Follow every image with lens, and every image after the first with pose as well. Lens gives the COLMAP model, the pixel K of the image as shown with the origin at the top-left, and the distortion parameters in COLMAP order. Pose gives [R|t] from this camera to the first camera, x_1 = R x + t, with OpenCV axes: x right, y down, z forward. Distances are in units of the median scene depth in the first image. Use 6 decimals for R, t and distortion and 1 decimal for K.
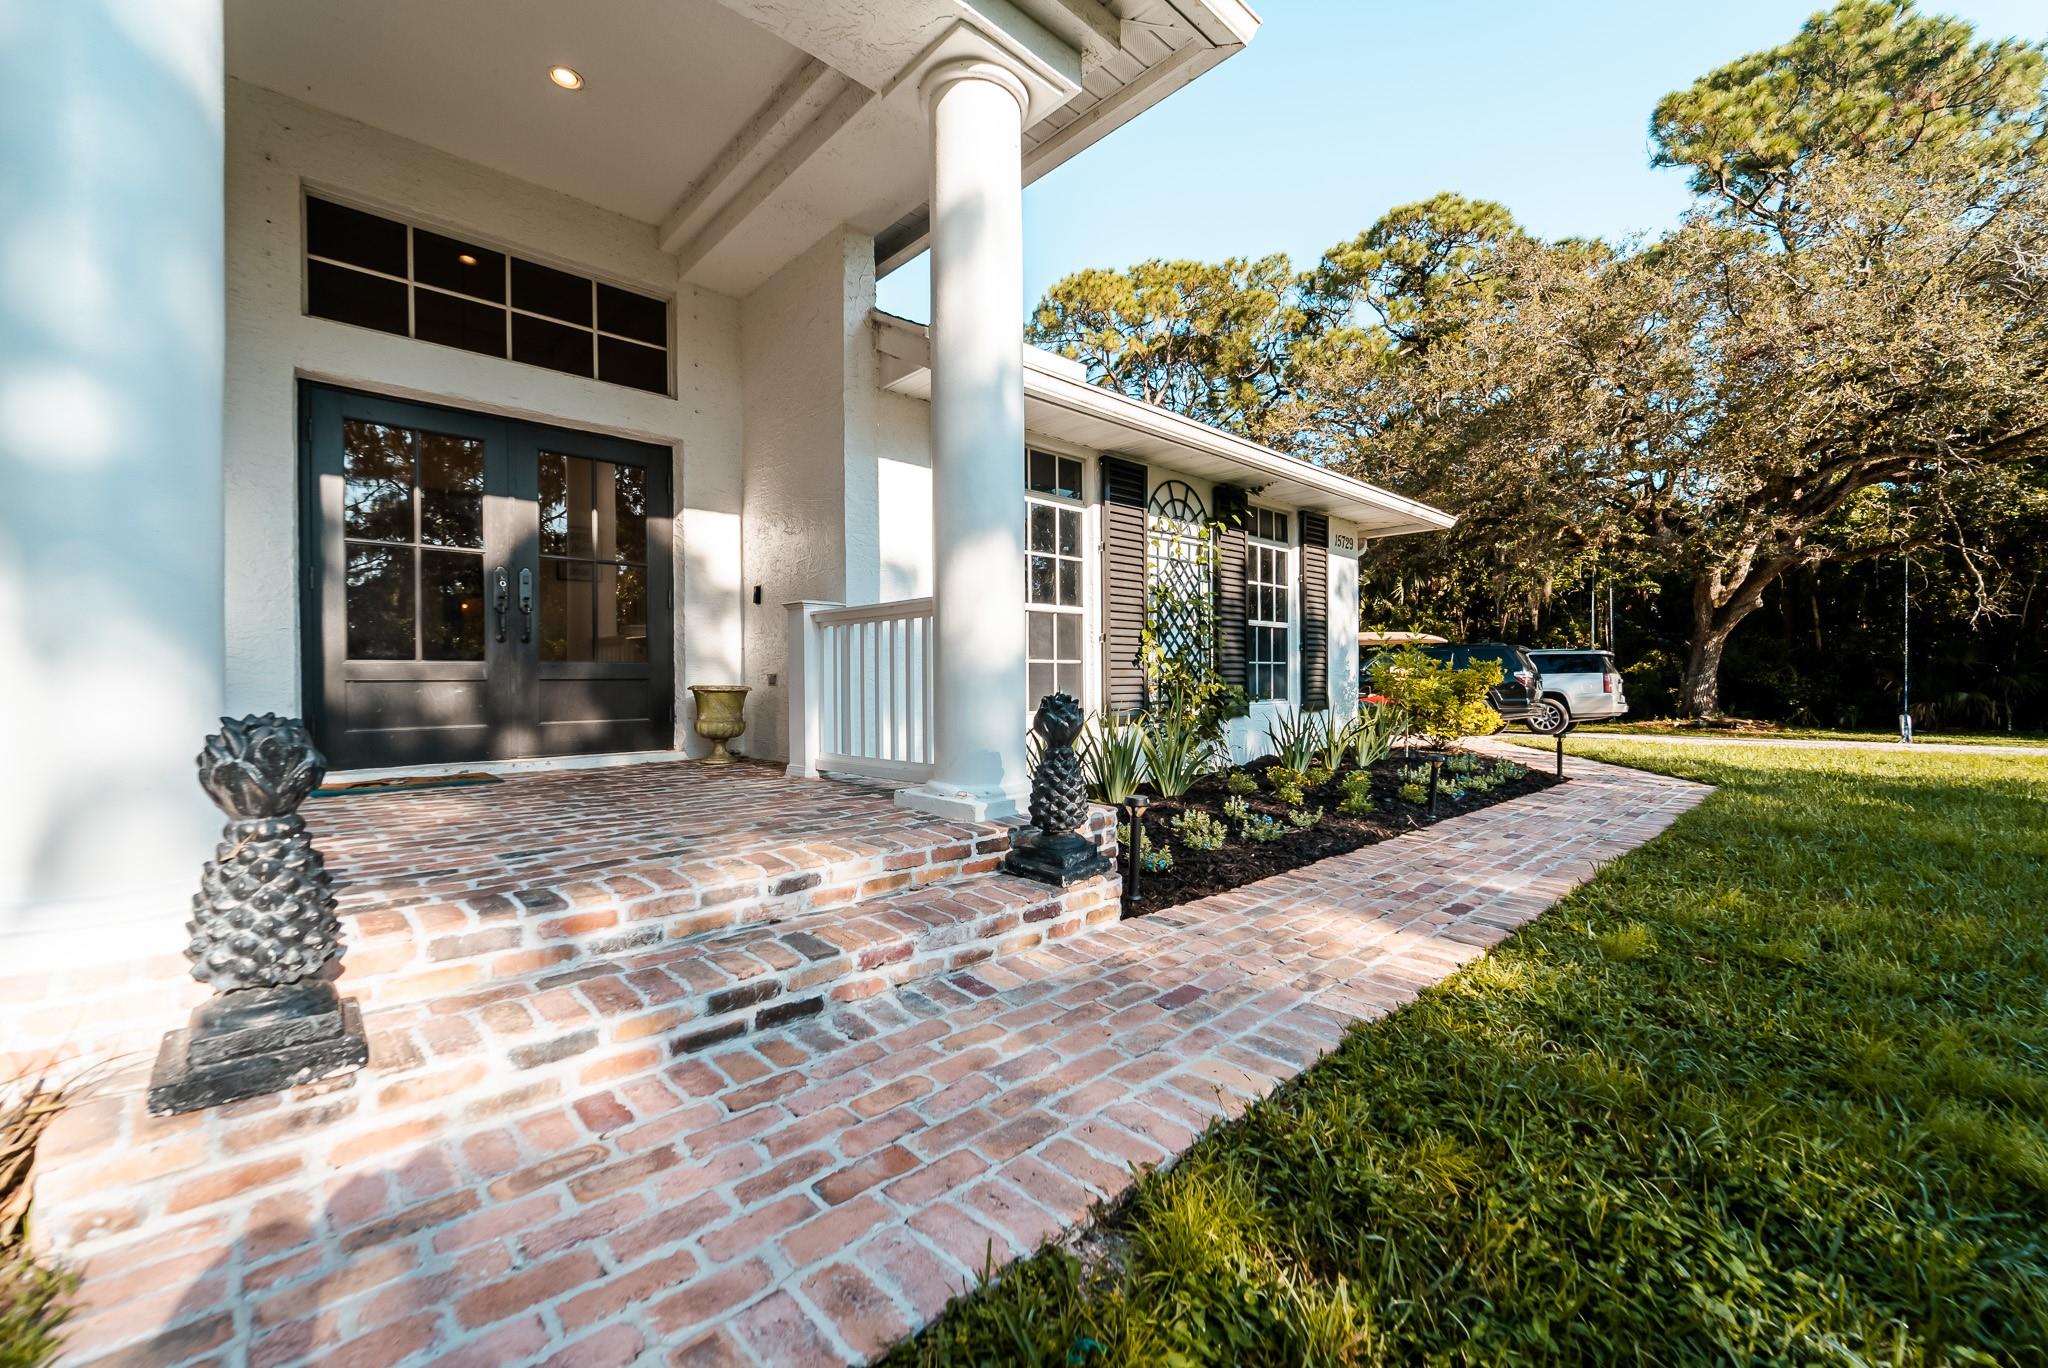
lens RADIAL K [[824.0, 0, 1015.0], [0, 824.0, 690.3], [0, 0, 1]] dist [-0.003545, 0.000475]
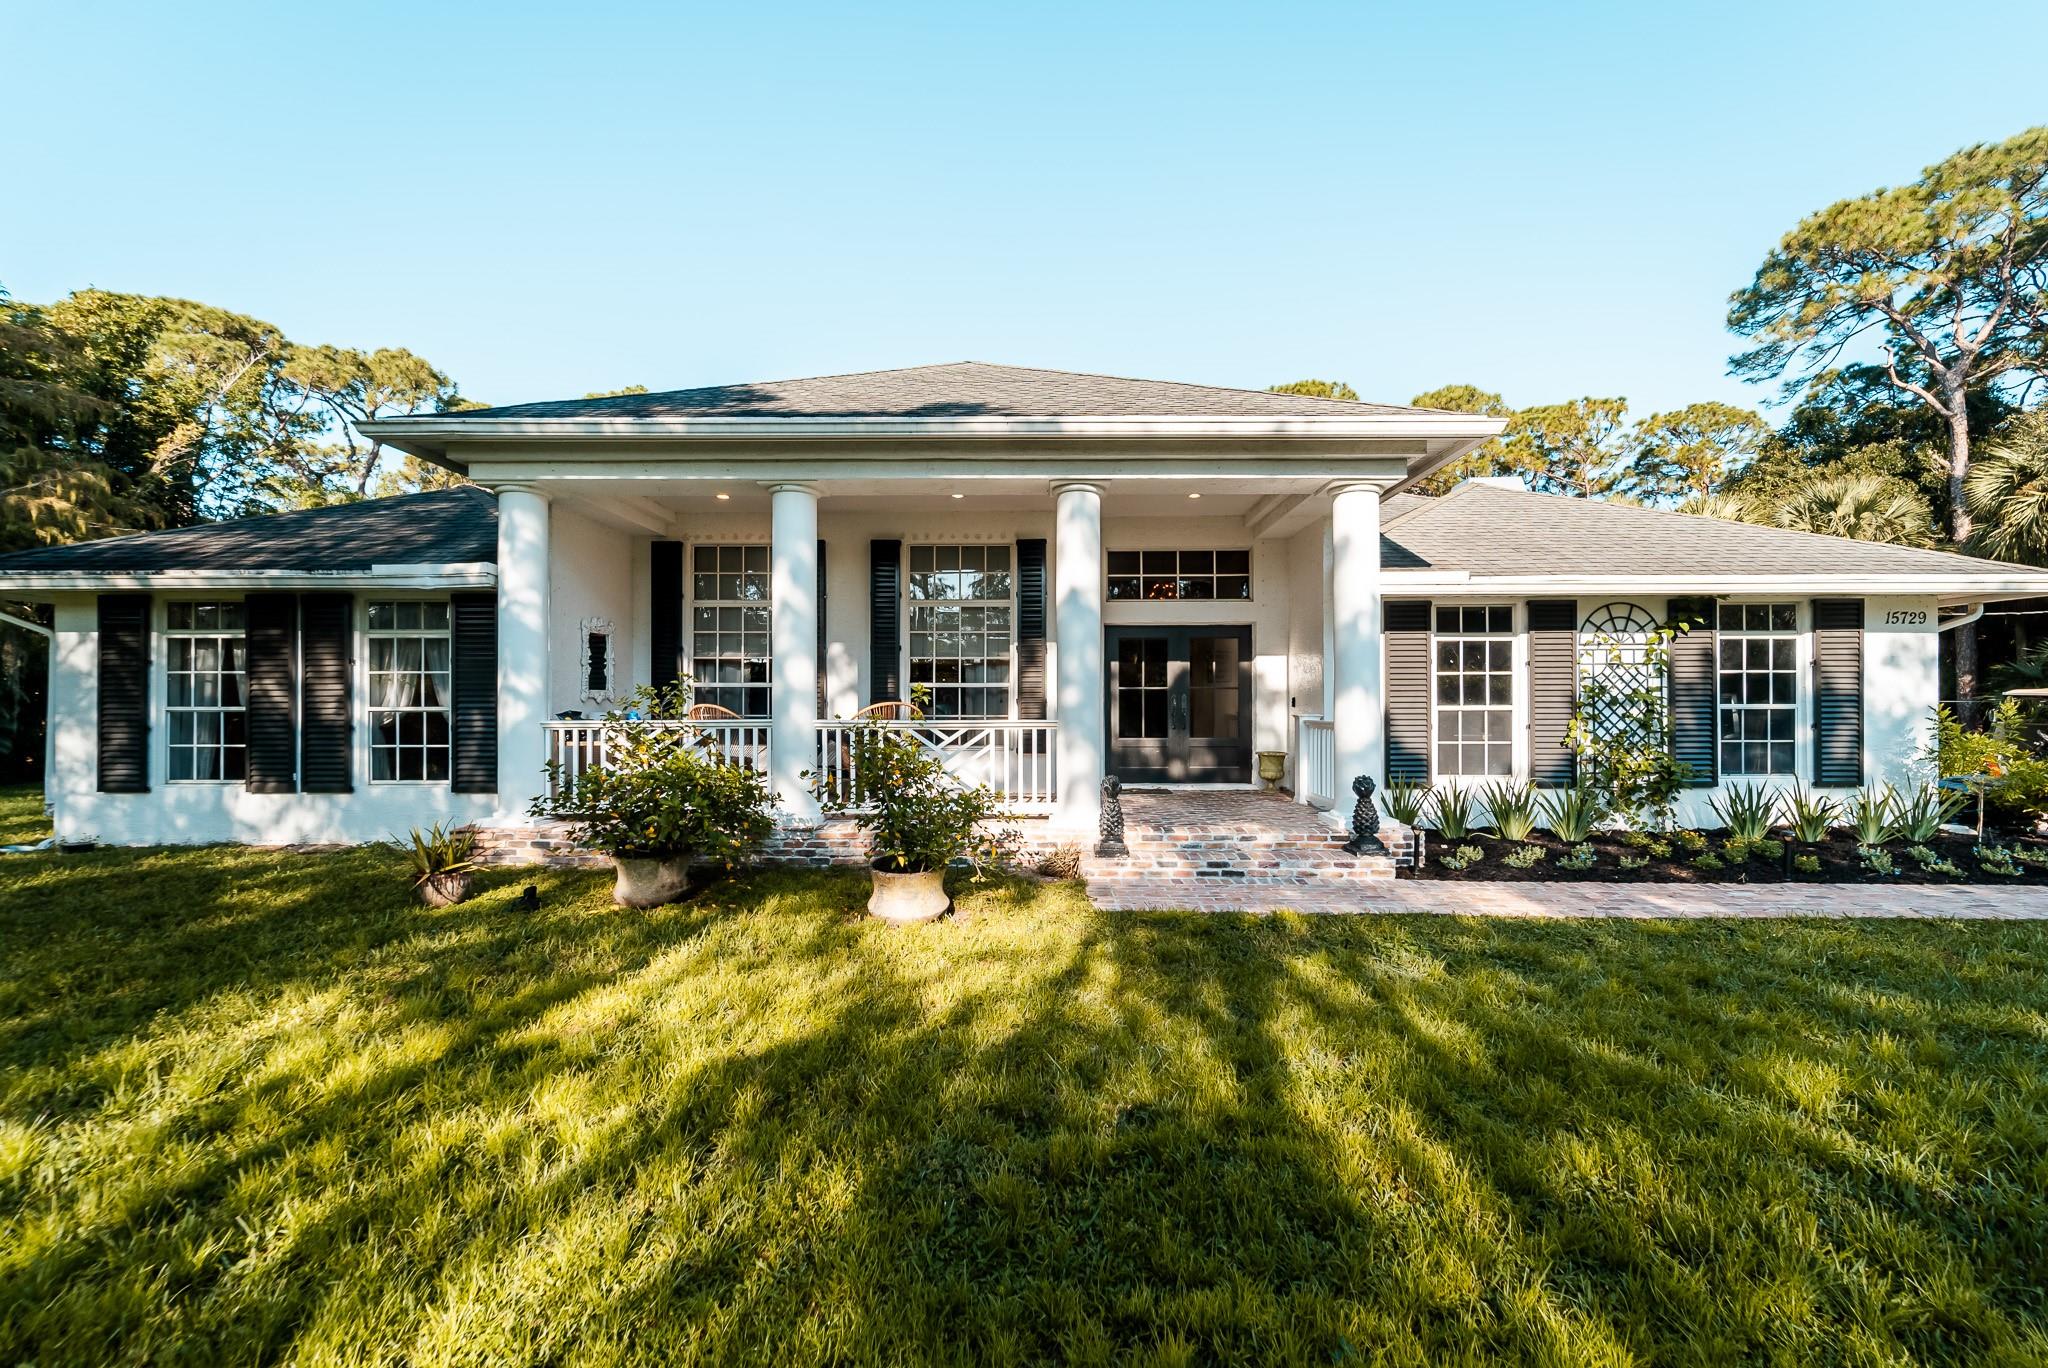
lens RADIAL K [[824.0, 0, 1033.2], [0, 824.0, 689.5], [0, 0, 1]] dist [-0.003545, 0.000475]
pose [[0.722885, -0.007145, -0.690931, 0.455099], [-0.013357, 0.999615, -0.024312, -0.078103], [0.690839, 0.026804, 0.722511, -0.616000]]
